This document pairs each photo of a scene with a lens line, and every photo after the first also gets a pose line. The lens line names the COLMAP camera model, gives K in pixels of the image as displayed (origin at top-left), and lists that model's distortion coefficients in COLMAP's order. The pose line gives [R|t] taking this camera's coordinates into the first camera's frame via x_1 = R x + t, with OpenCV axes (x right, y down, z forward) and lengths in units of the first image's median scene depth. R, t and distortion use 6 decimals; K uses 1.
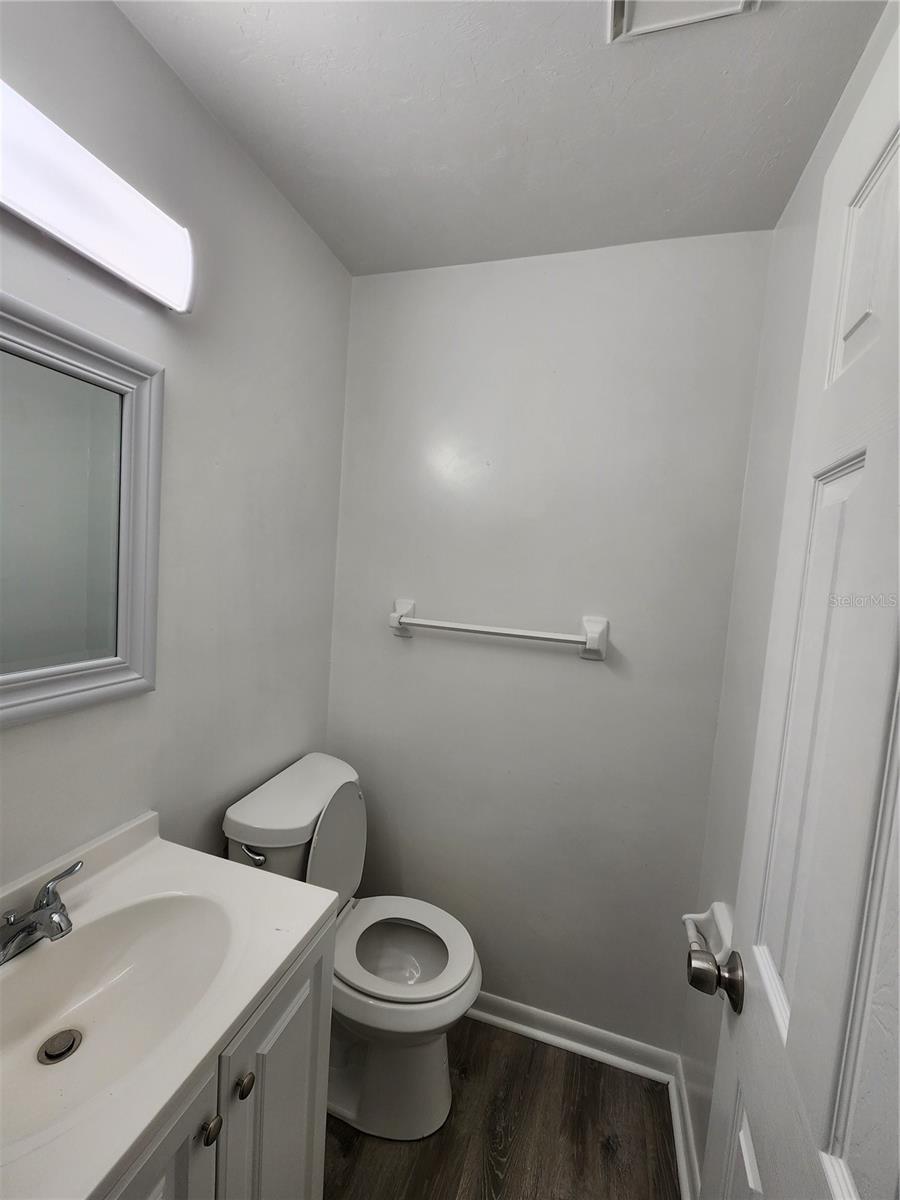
lens RADIAL K [[493.6, 0, 450.0], [0, 493.6, 600.0], [0, 0, 1]] dist [0.001448, -0.000651]
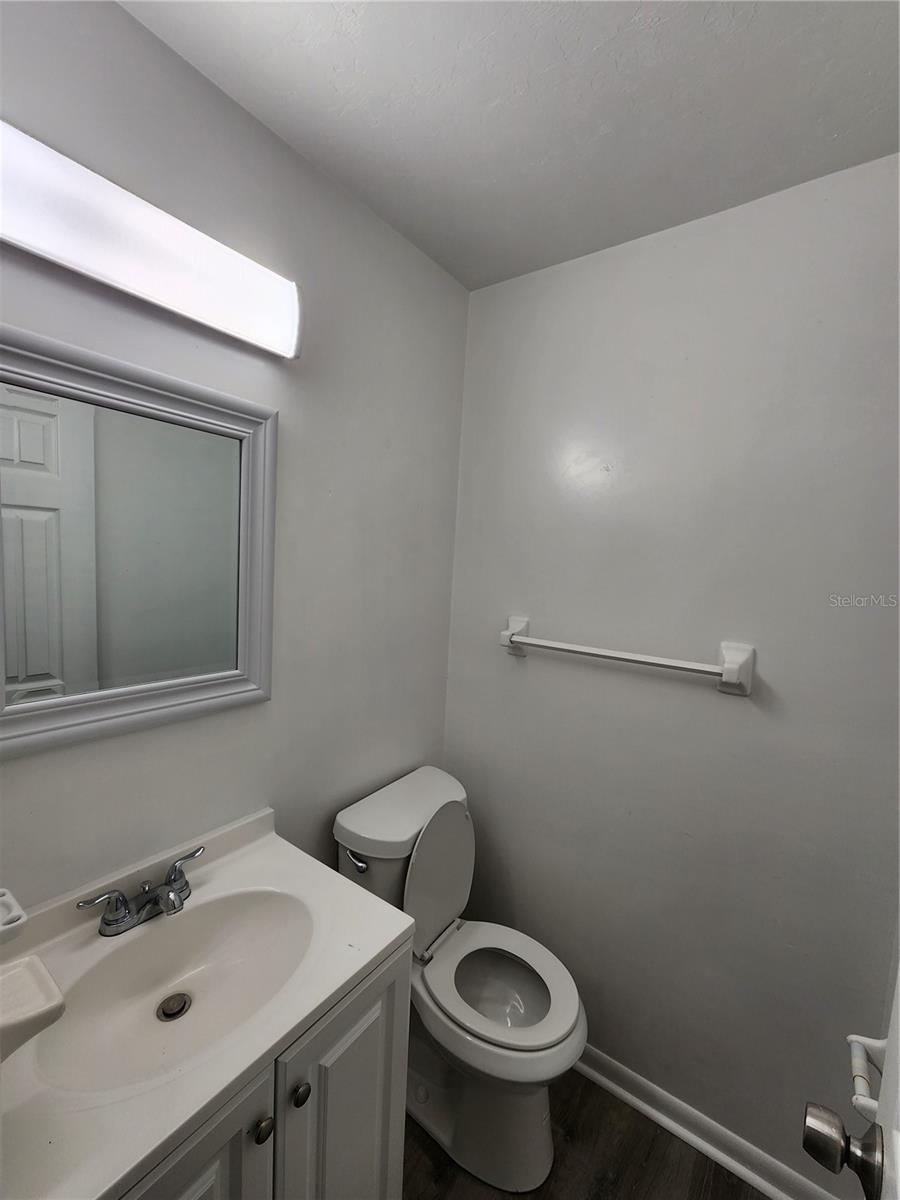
lens RADIAL K [[498.0, 0, 450.1], [0, 498.0, 601.8], [0, 0, 1]] dist [0.002044, -0.000579]
pose [[0.948853, 0.009364, -0.315580, 0.120739], [-0.011326, 0.999926, -0.004383, -0.033868], [0.315515, 0.007733, 0.948889, 0.051979]]
